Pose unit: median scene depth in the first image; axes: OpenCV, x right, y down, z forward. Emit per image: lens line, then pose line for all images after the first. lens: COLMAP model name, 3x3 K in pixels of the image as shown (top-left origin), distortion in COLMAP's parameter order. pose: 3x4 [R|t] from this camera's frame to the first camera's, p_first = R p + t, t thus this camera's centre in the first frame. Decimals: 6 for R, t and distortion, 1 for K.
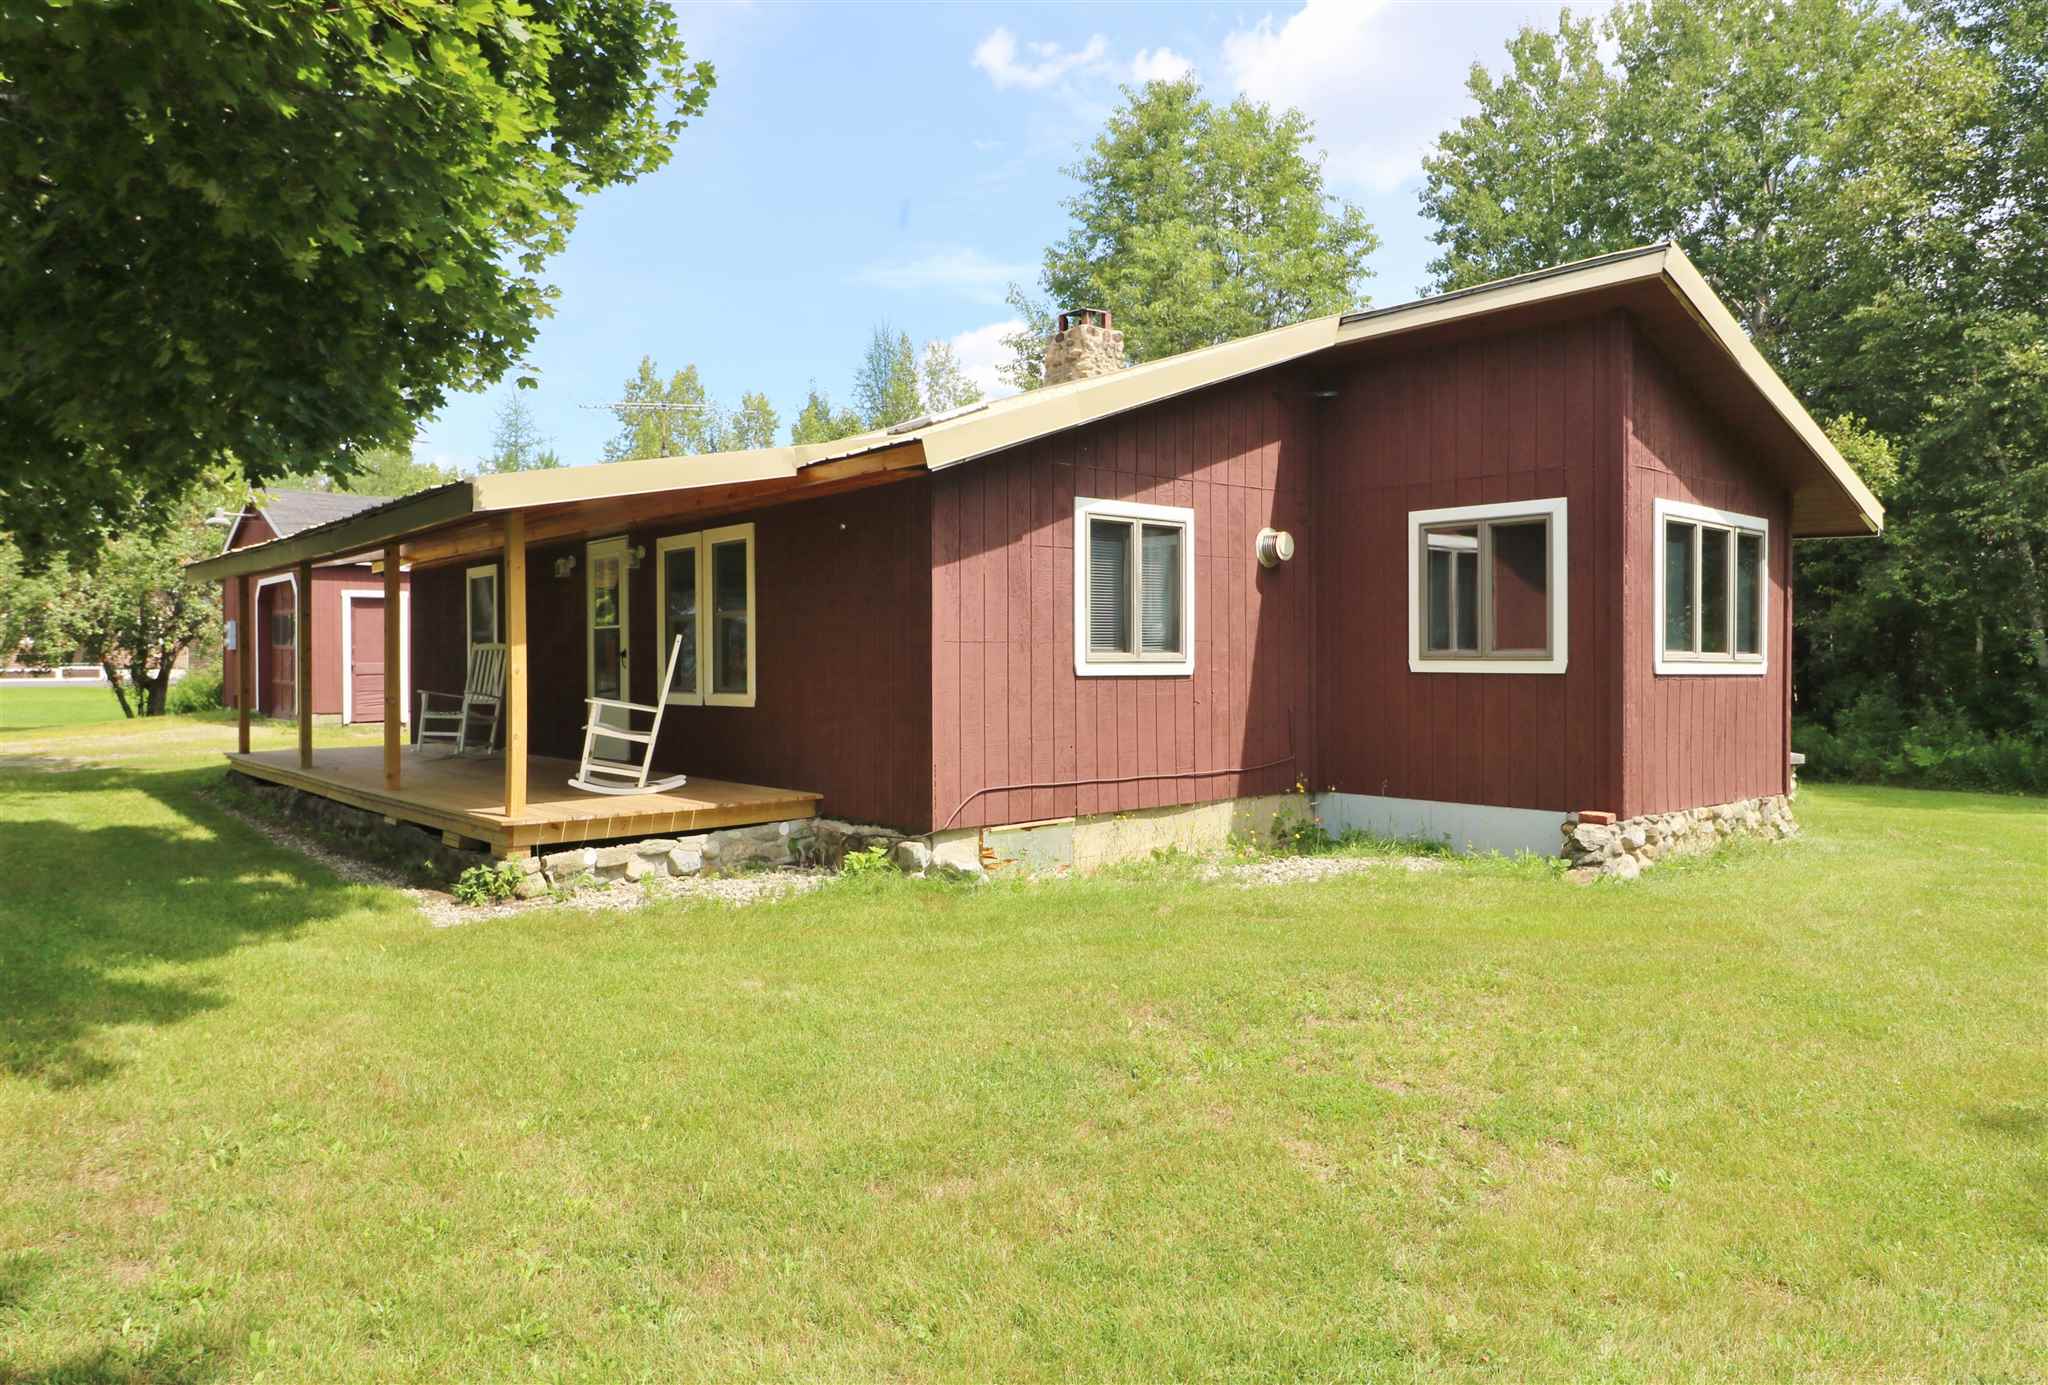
lens RADIAL K [[1297.6, 0, 1020.4], [0, 1297.6, 679.5], [0, 0, 1]] dist [-0.011212, -0.004070]
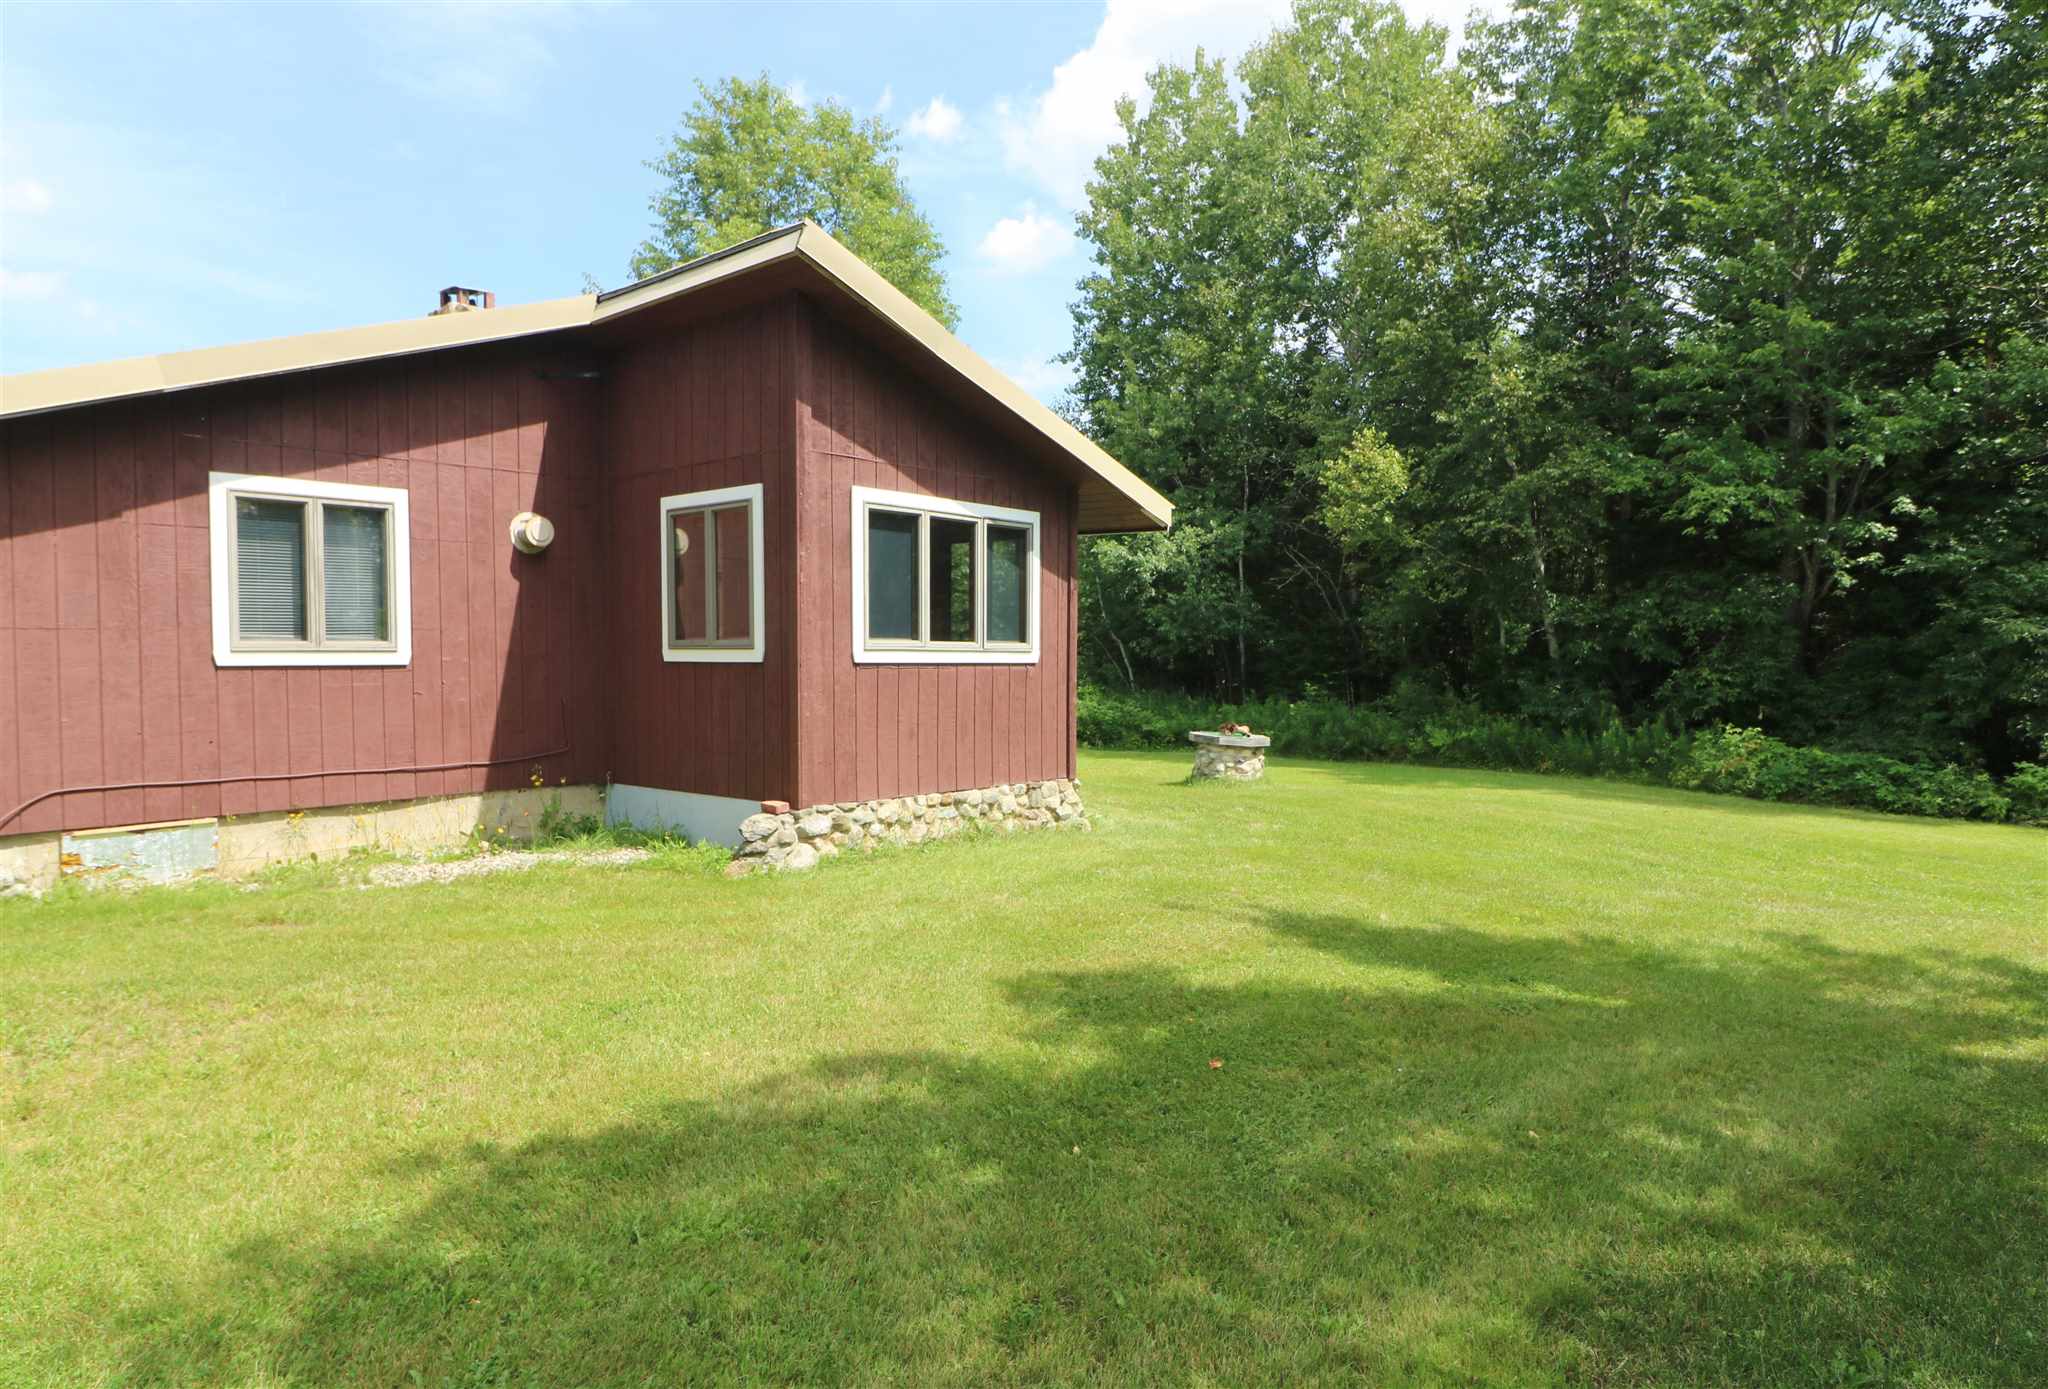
lens RADIAL K [[1204.2, 0, 1029.3], [0, 1204.2, 704.2], [0, 0, 1]] dist [-0.002553, -0.000679]
pose [[0.987768, -0.007090, 0.155770, 0.436358], [0.002865, 0.999622, 0.027327, 0.002579], [-0.155904, -0.026547, 0.987415, 0.052507]]
